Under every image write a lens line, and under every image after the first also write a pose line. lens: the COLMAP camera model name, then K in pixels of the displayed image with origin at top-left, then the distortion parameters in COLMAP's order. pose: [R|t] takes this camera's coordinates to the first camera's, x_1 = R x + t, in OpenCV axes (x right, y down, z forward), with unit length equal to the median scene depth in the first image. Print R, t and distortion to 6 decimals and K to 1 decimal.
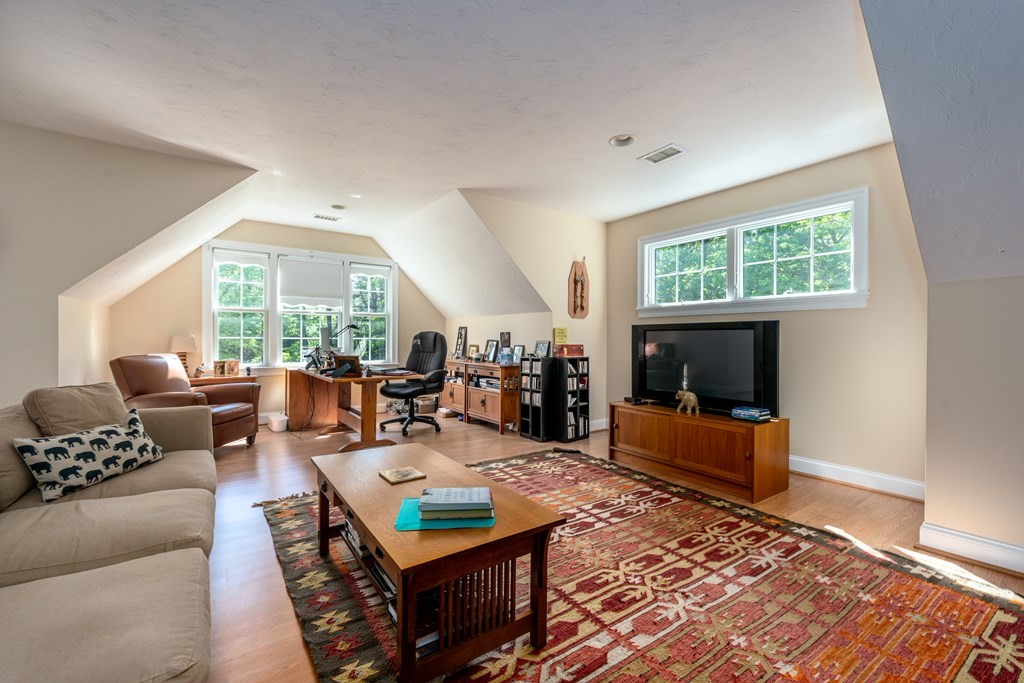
lens RADIAL K [[431.4, 0, 512.0], [0, 431.4, 341.5], [0, 0, 1]] dist [0.000105, 0.000016]
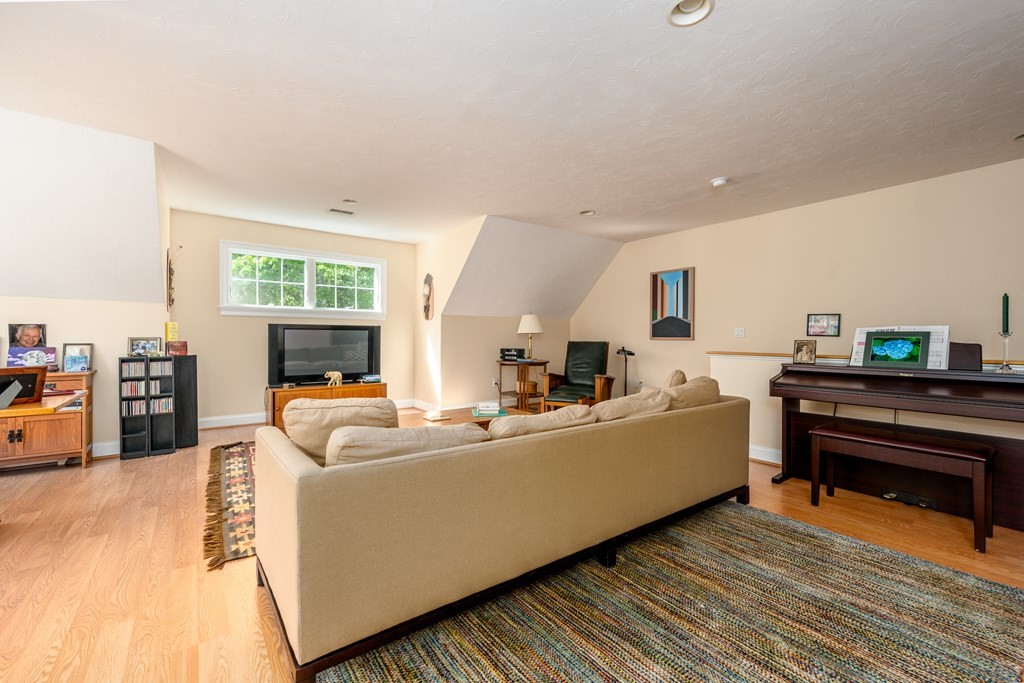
lens RADIAL K [[431.4, 0, 512.0], [0, 431.4, 341.5], [0, 0, 1]] dist [0.000105, 0.000016]
pose [[-0.050478, -0.011420, 0.998660, -0.845386], [0.006828, 0.999907, 0.011779, 0.001105], [-0.998702, 0.007414, -0.050395, 0.355585]]
